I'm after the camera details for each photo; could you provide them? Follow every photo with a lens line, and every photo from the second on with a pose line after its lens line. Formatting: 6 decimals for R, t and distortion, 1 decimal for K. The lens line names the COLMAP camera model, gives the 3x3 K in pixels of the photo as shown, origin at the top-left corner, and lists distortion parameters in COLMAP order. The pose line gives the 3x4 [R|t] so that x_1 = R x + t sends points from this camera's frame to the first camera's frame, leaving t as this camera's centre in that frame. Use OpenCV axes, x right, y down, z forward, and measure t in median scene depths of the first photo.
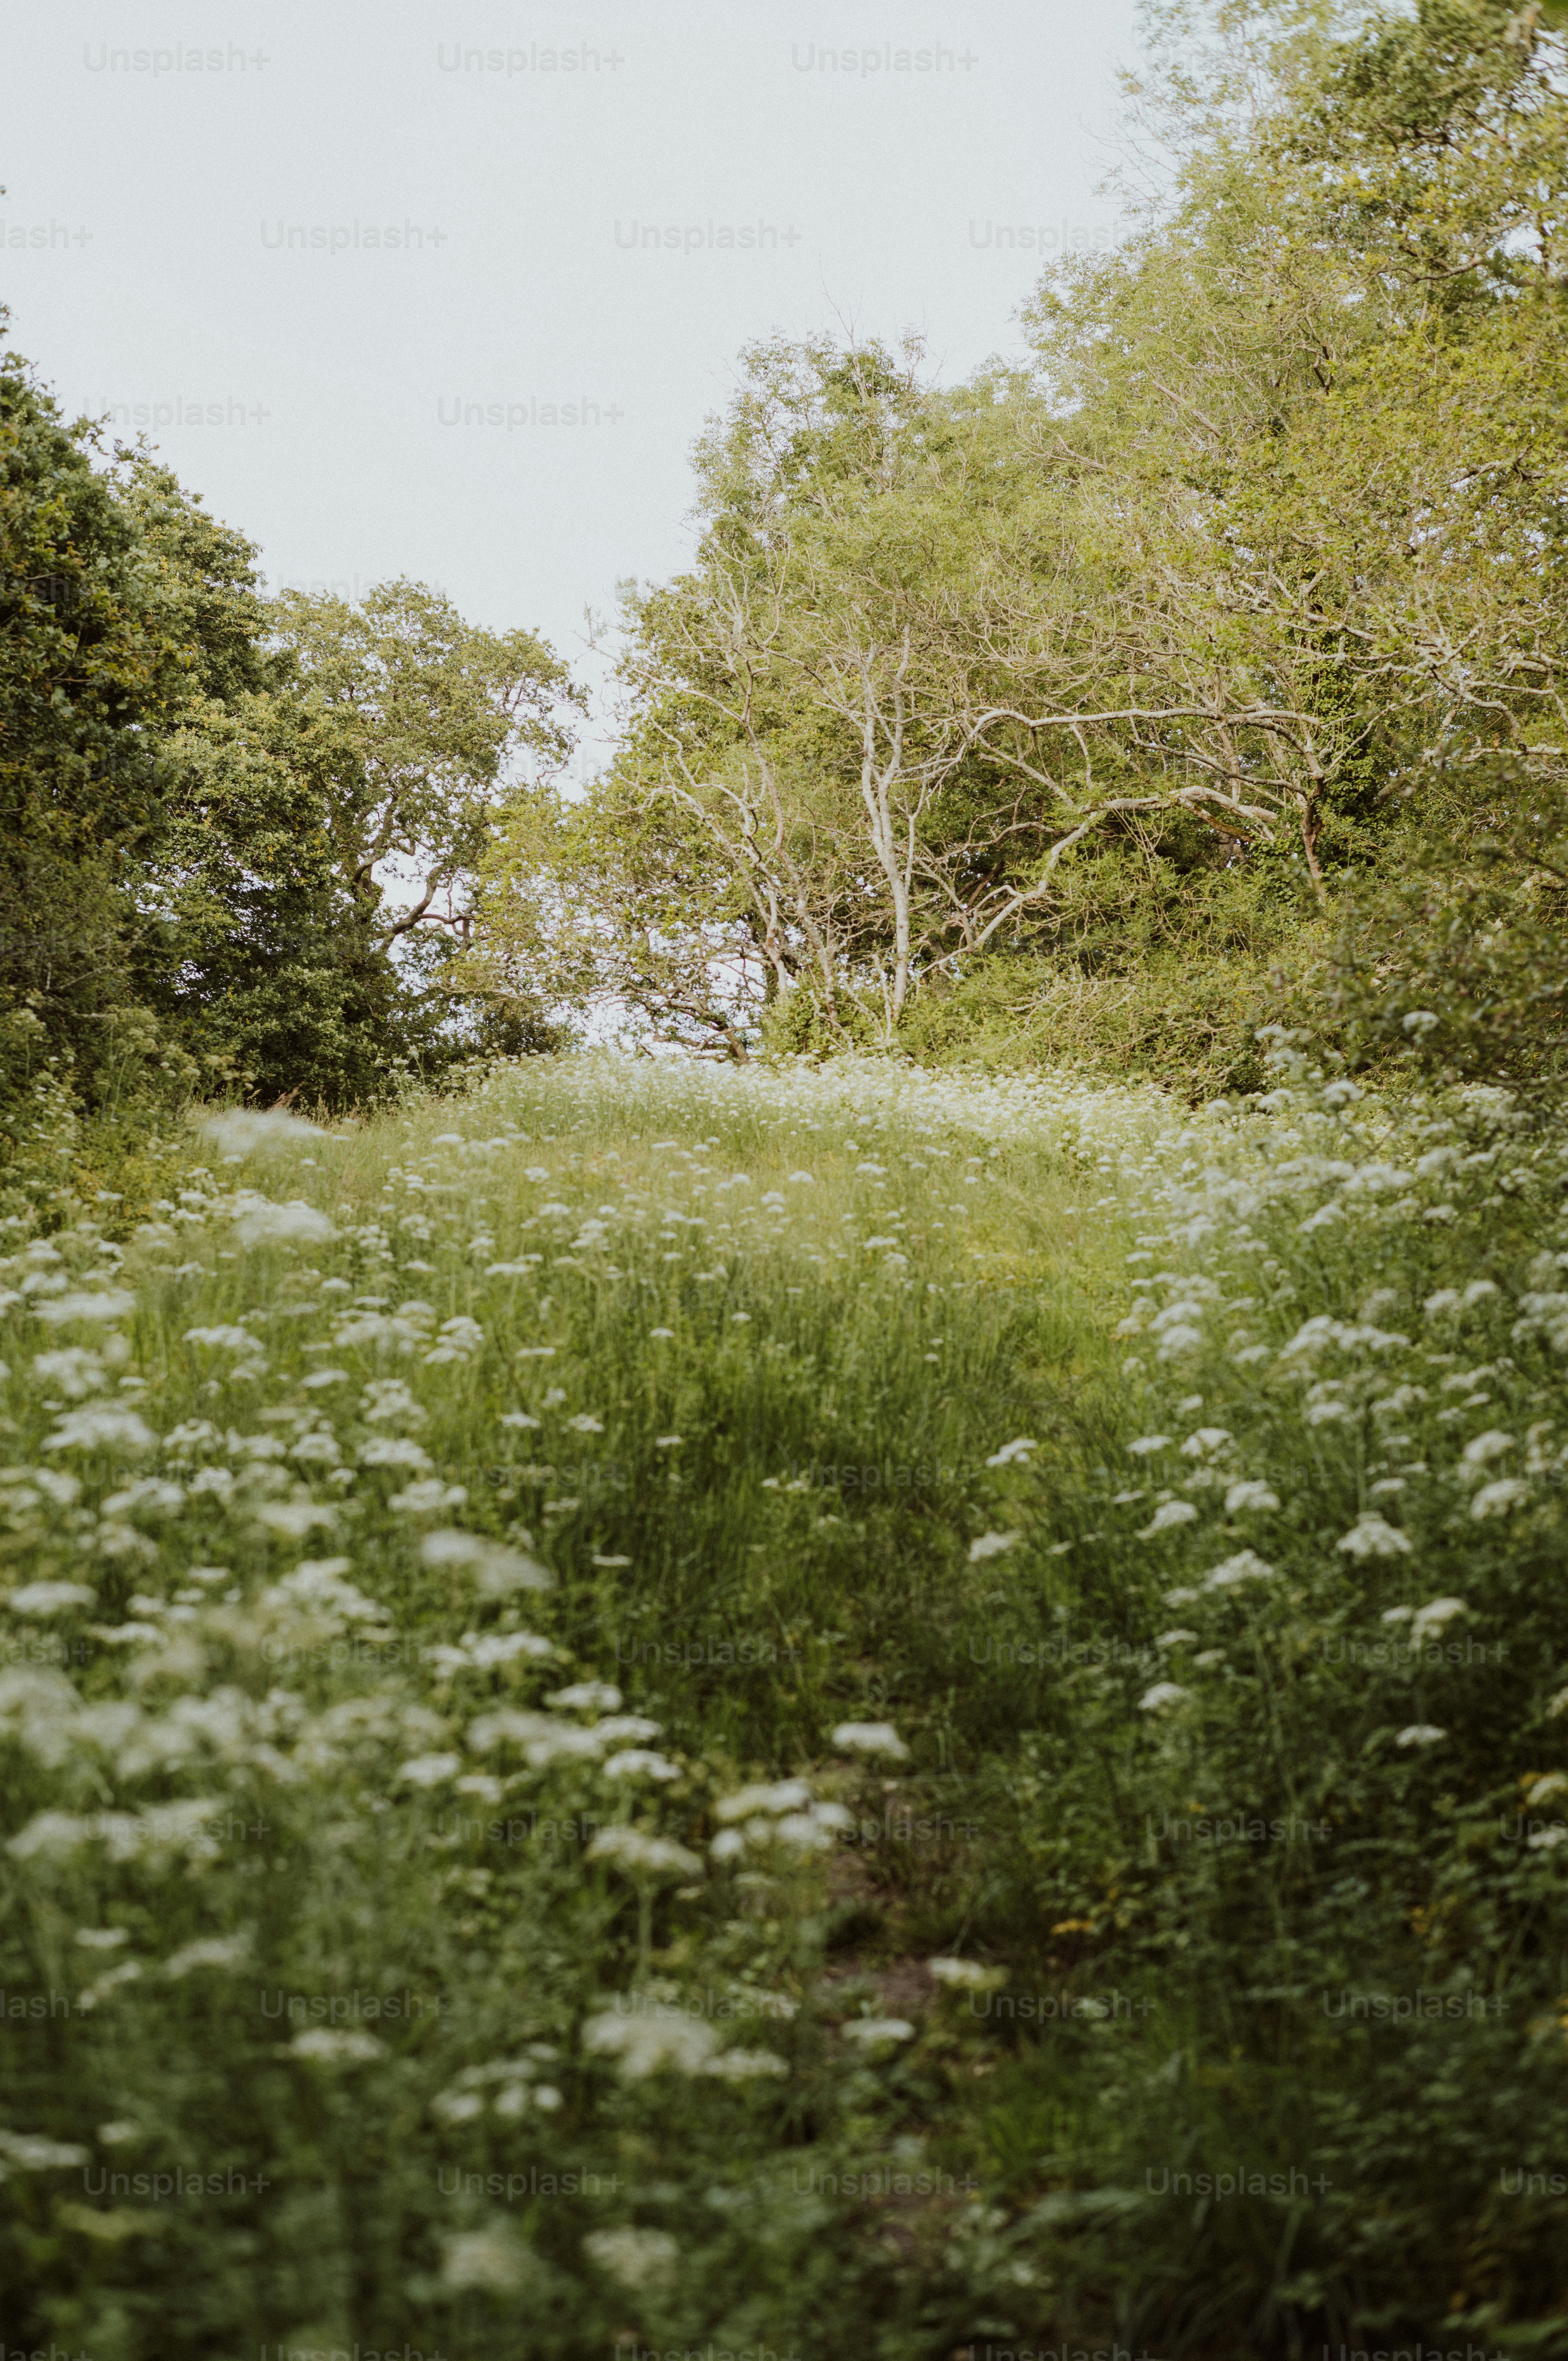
lens RADIAL K [[3753.9, 0, 784.0], [0, 3753.9, 1180.5], [0, 0, 1]] dist [-0.025553, -0.022805]
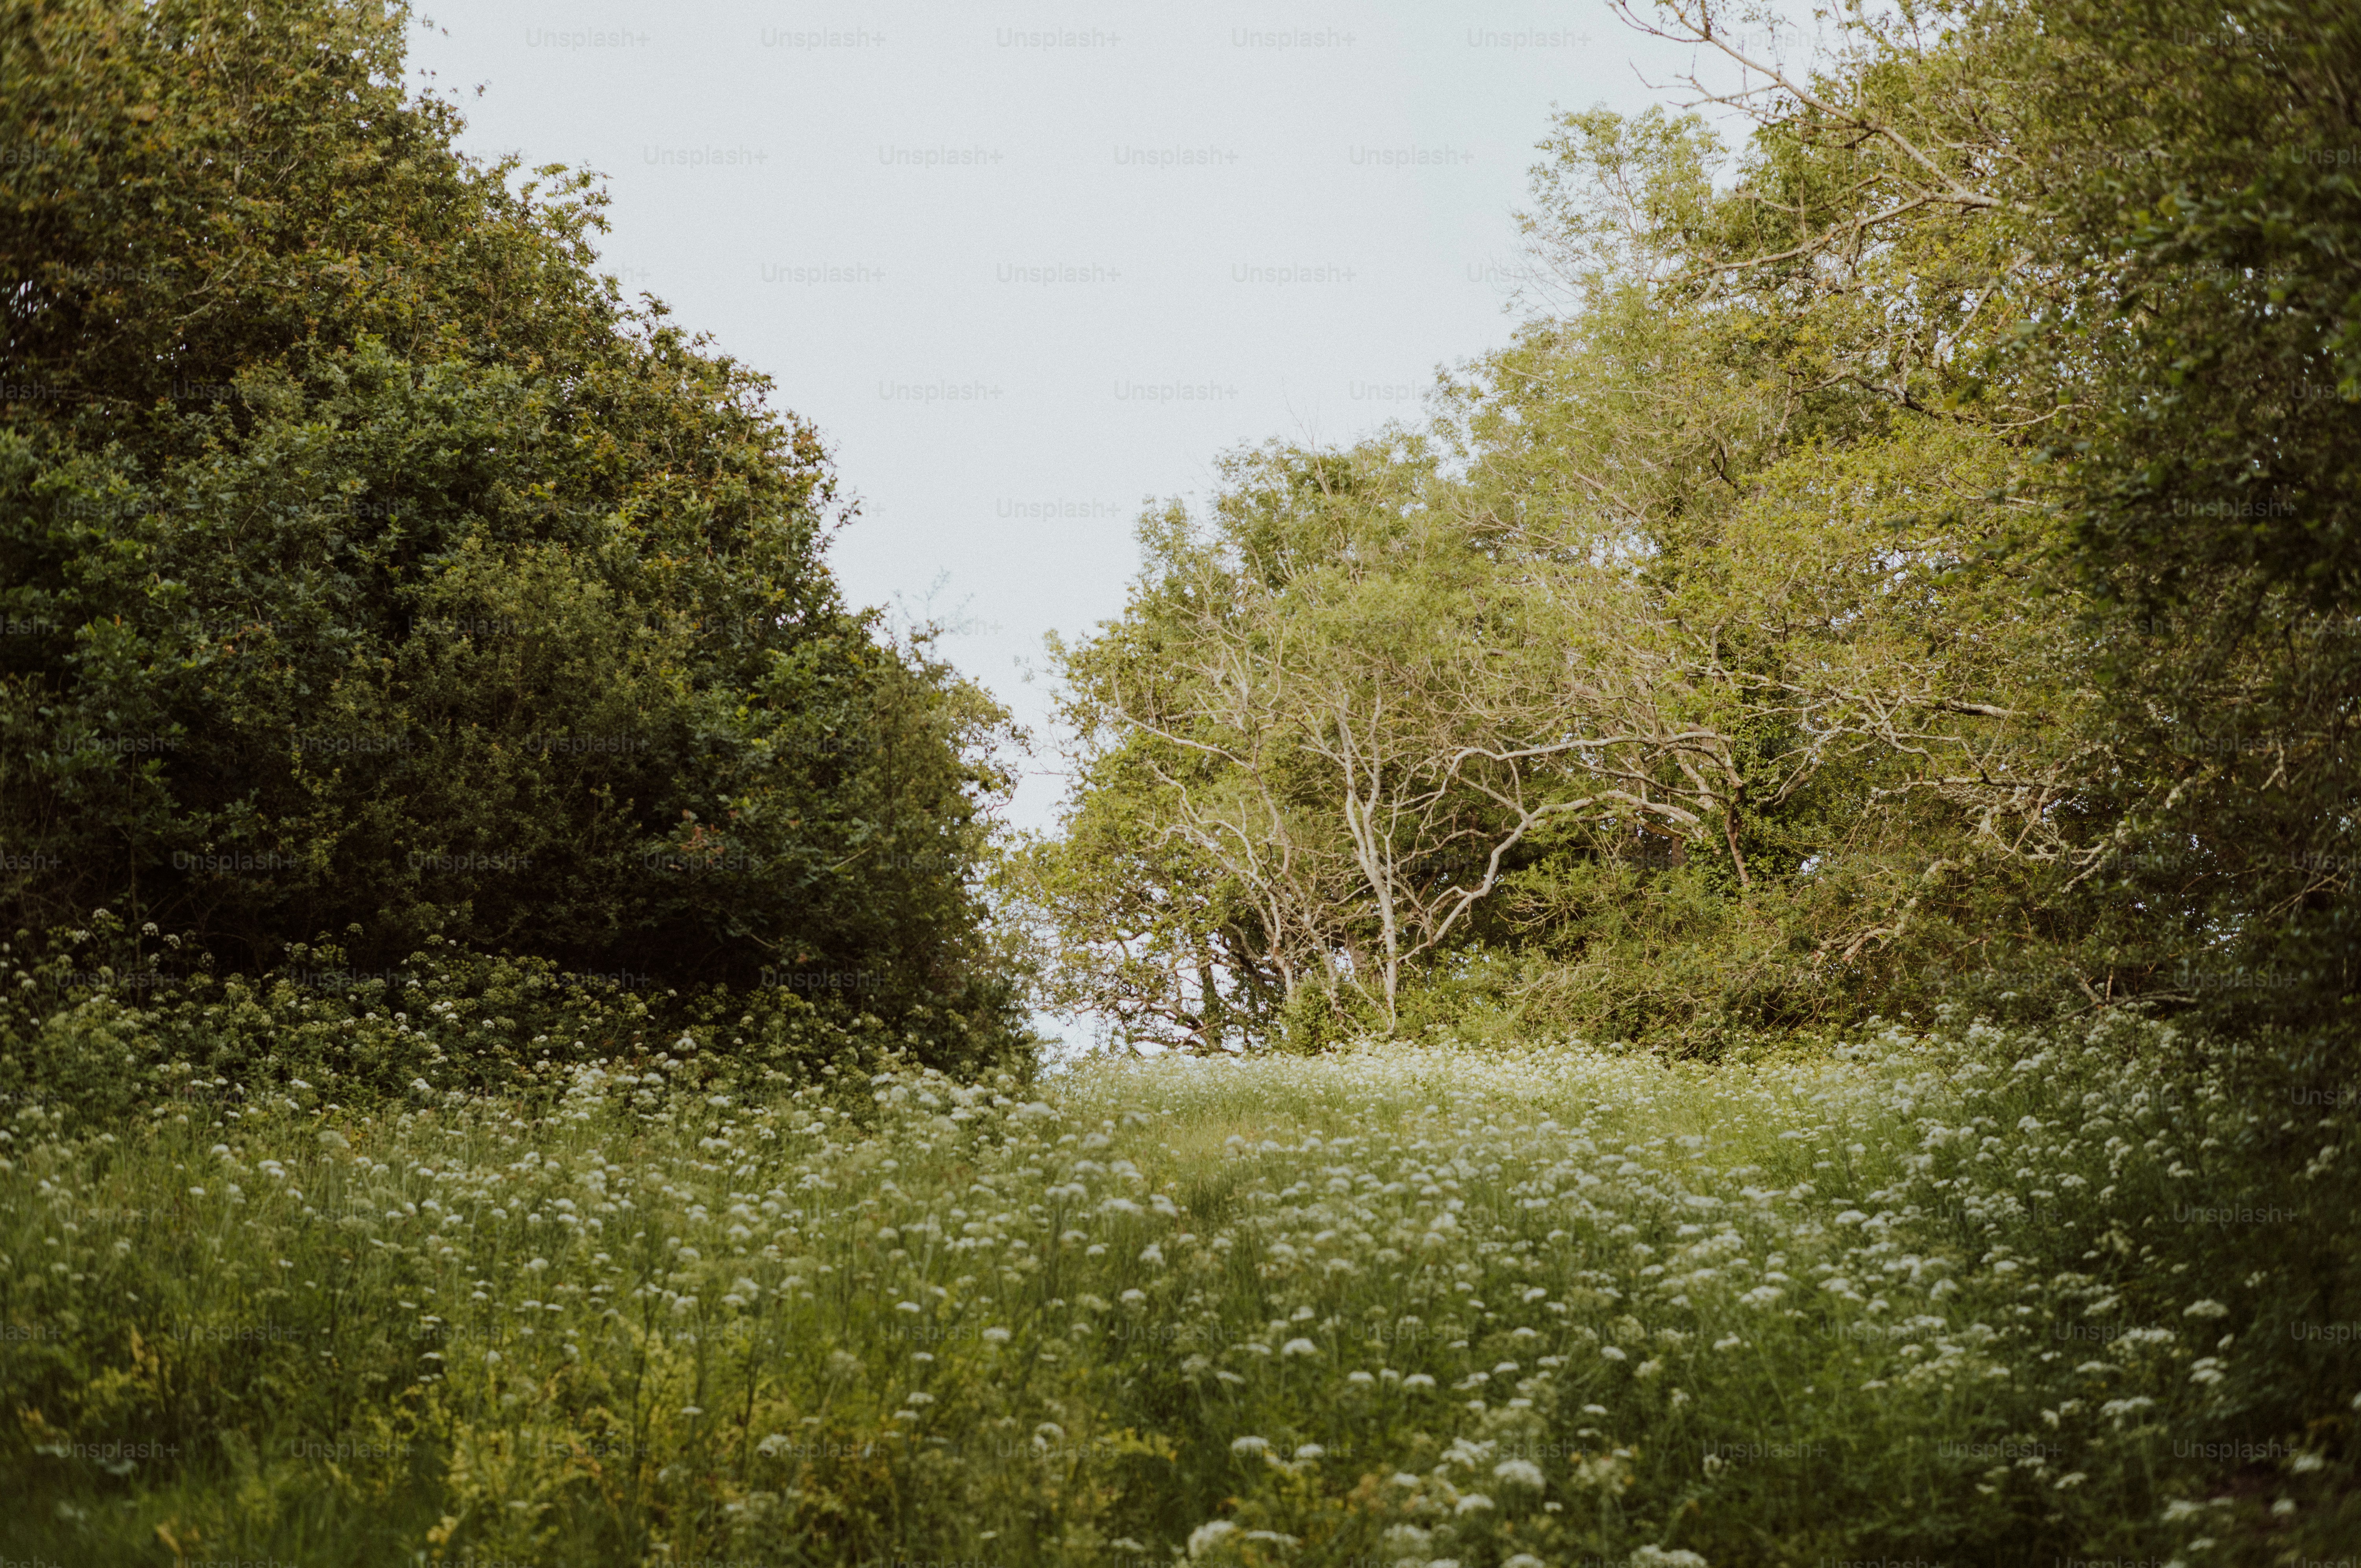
lens RADIAL K [[3753.9, 0, 1180.5], [0, 3753.9, 784.0], [0, 0, 1]] dist [-0.025553, -0.022805]
pose [[0.997553, -0.067302, 0.018935, -0.054371], [0.068901, 0.992301, -0.102914, 0.003989], [-0.011863, 0.103967, 0.994510, -0.184260]]
